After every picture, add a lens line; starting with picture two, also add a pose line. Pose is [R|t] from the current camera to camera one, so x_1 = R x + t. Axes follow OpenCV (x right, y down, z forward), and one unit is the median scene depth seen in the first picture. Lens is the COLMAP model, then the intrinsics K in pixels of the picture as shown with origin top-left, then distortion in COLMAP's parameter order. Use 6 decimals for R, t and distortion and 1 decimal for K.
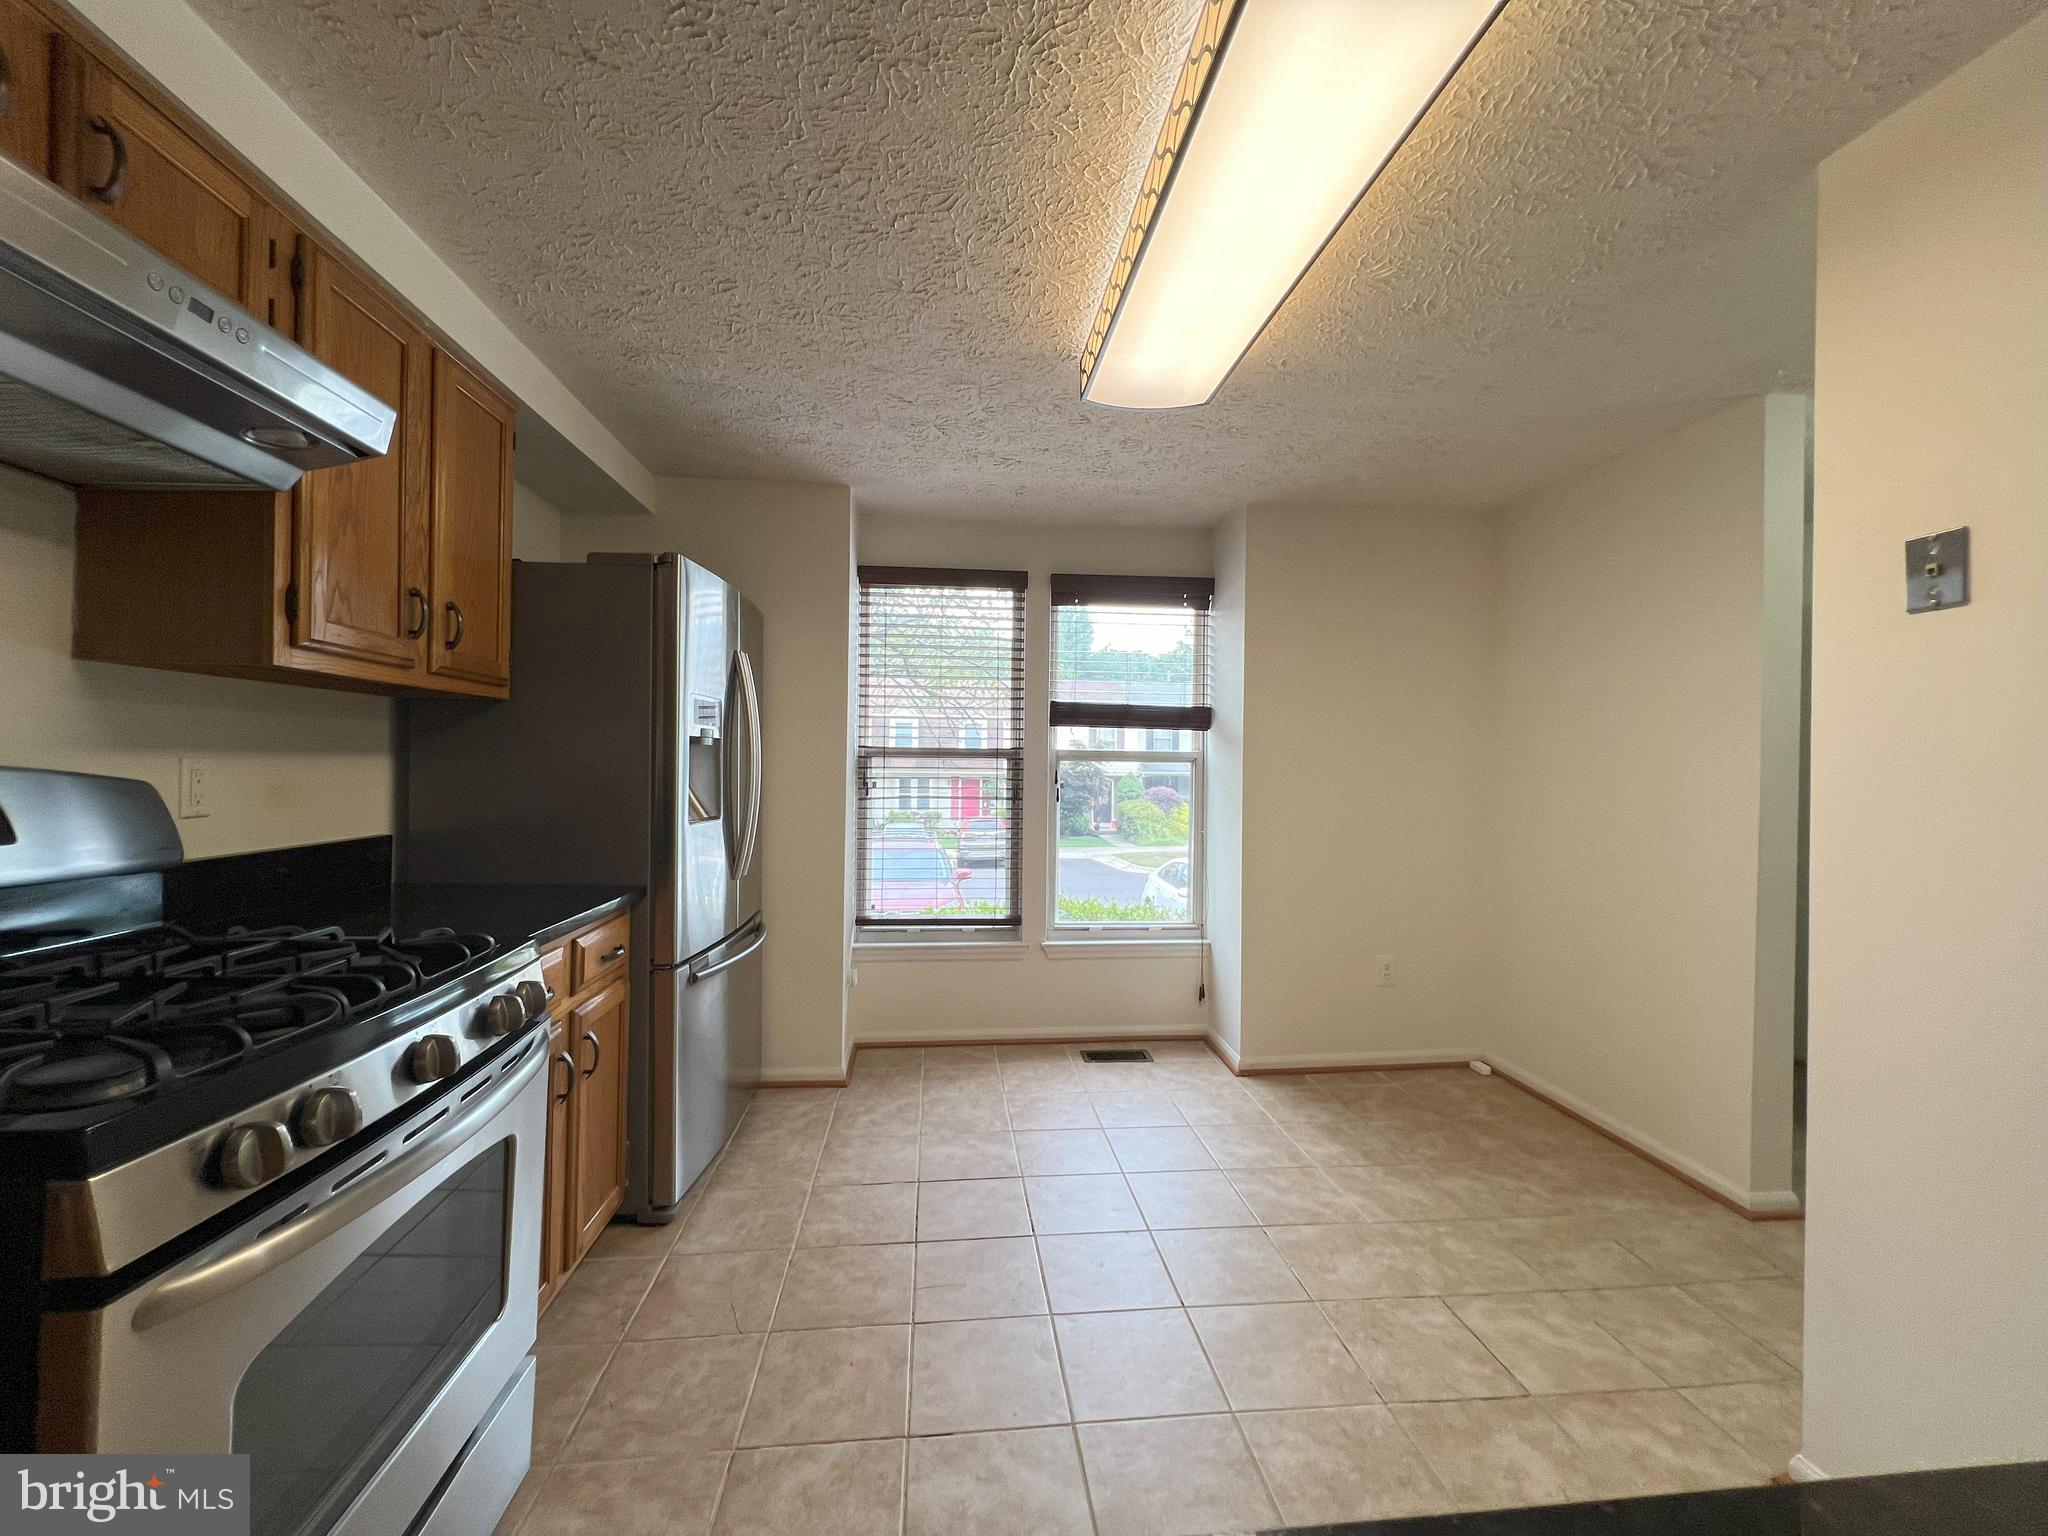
lens RADIAL K [[821.2, 0, 1021.8], [0, 821.2, 766.9], [0, 0, 1]] dist [-0.001966, 0.000351]
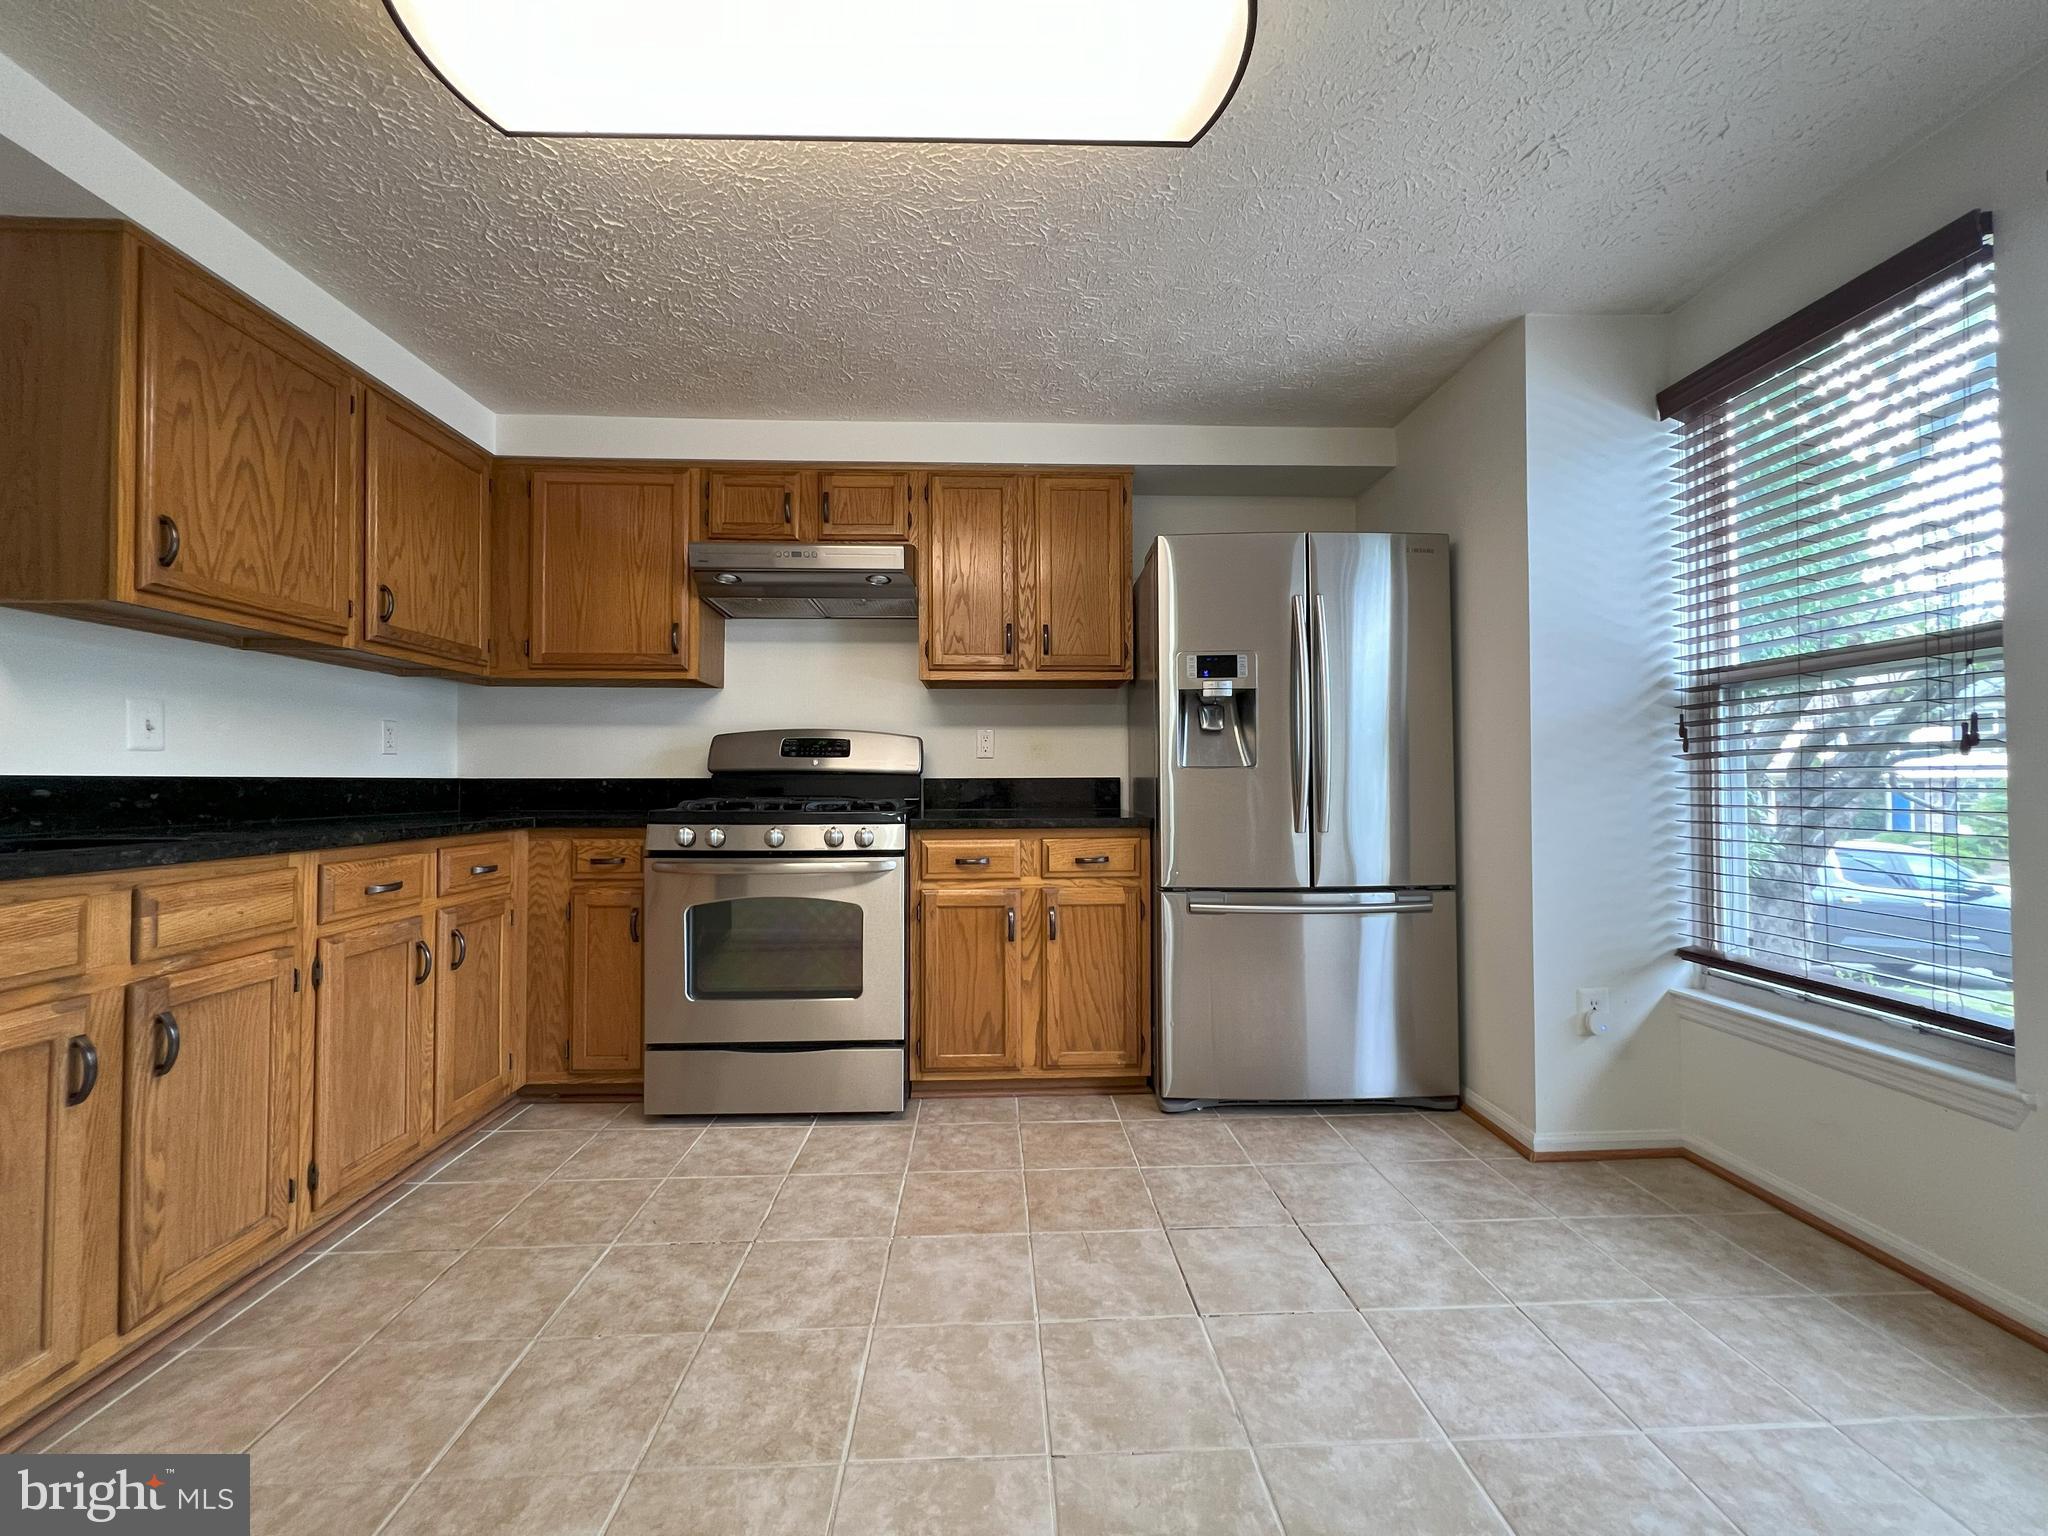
lens RADIAL K [[821.2, 0, 1021.8], [0, 821.2, 766.9], [0, 0, 1]] dist [-0.001966, 0.000351]
pose [[-0.063311, -0.030352, -0.997532, 0.583784], [0.002306, 0.999530, -0.030559, 0.081621], [0.997991, -0.004235, -0.063212, 0.680054]]
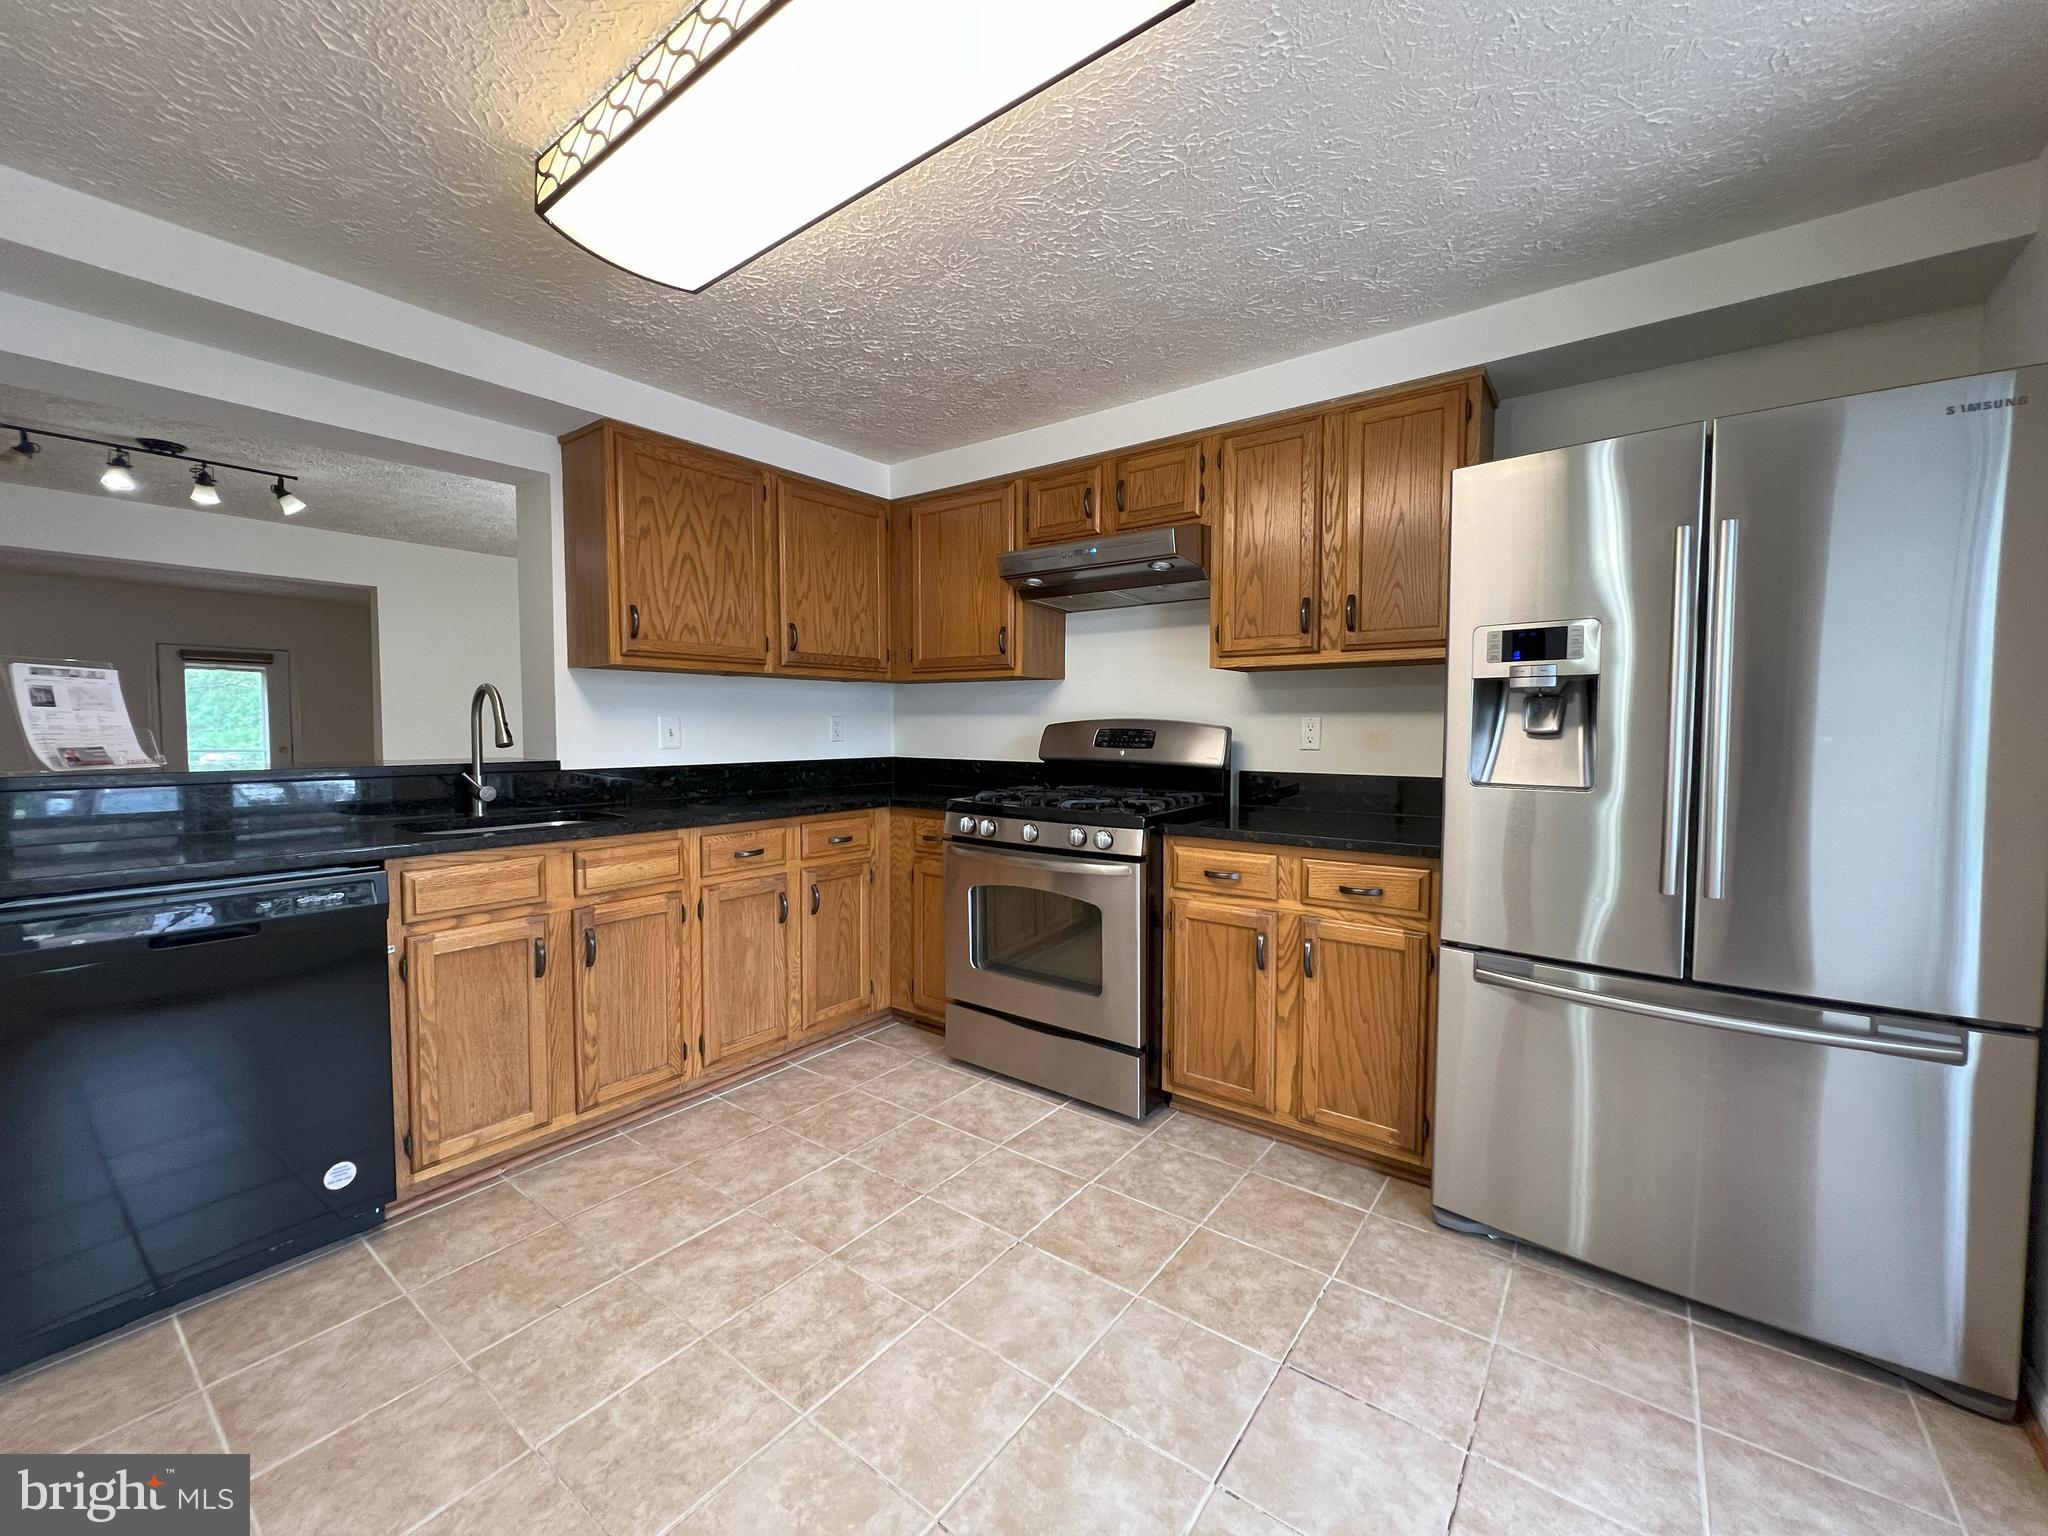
lens RADIAL K [[821.2, 0, 1021.8], [0, 821.2, 766.9], [0, 0, 1]] dist [-0.001966, 0.000351]
pose [[-0.682274, 0.022849, -0.730739, 0.412088], [-0.011386, 0.999058, 0.041870, 0.016708], [0.731008, 0.036887, -0.681371, 0.982910]]
